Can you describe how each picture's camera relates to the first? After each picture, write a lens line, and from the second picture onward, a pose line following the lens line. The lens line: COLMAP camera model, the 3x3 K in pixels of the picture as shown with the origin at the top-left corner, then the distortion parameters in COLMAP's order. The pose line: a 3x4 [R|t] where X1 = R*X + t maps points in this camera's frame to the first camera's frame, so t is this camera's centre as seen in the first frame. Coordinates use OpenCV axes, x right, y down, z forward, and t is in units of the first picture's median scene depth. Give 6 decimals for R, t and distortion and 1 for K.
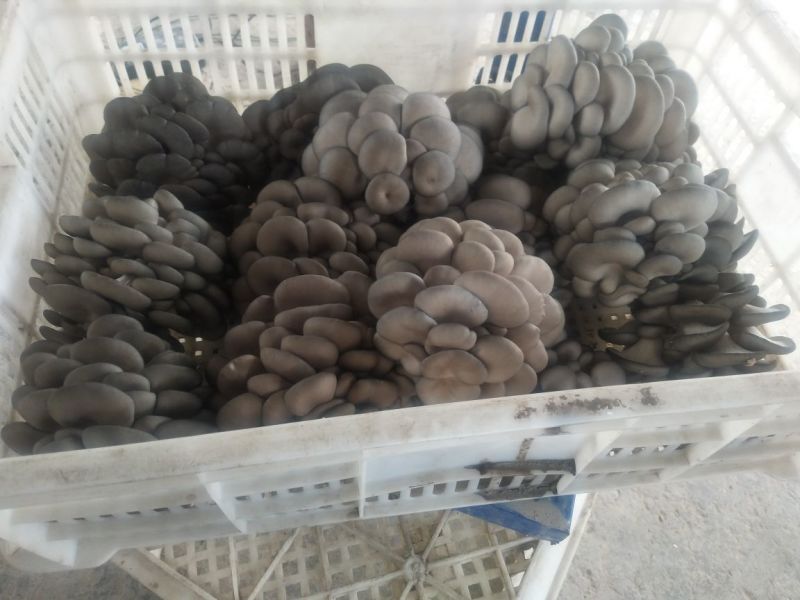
lens RADIAL K [[624.5, 0, 399.8], [0, 624.5, 298.5], [0, 0, 1]] dist [0.065317, -0.076753]
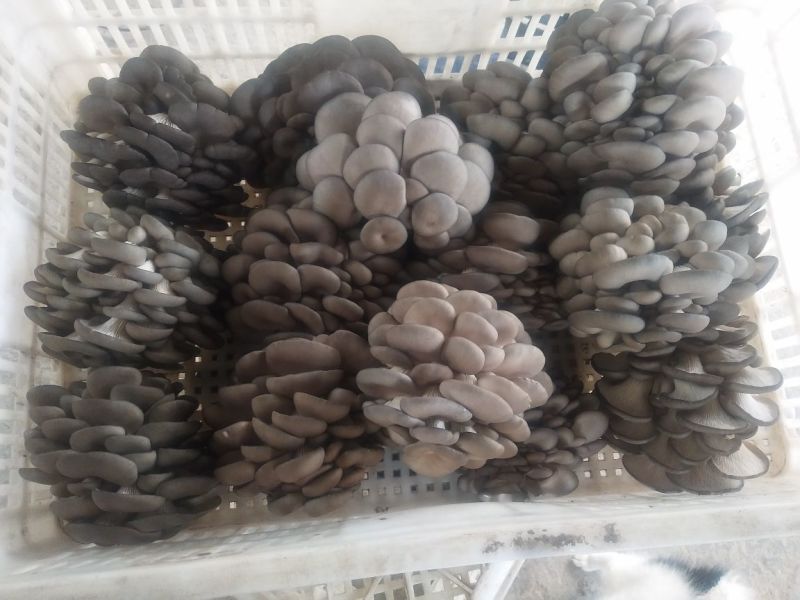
lens RADIAL K [[624.5, 0, 399.8], [0, 624.5, 298.5], [0, 0, 1]] dist [0.065317, -0.076753]
pose [[0.998516, 0.049140, -0.023461, 0.030901], [-0.038927, 0.945431, 0.323487, -0.387024], [0.038077, -0.322094, 0.945942, 0.076082]]
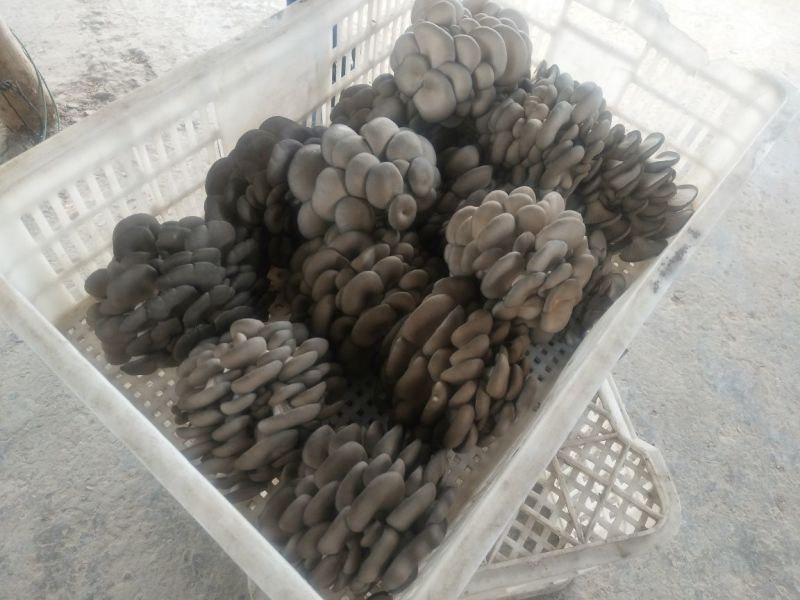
lens RADIAL K [[624.5, 0, 399.8], [0, 624.5, 298.5], [0, 0, 1]] dist [0.065317, -0.076753]
pose [[0.742430, -0.572286, 0.348262, -0.532649], [0.526337, 0.819897, 0.225252, -0.304370], [-0.414448, 0.016069, 0.909931, -0.063823]]
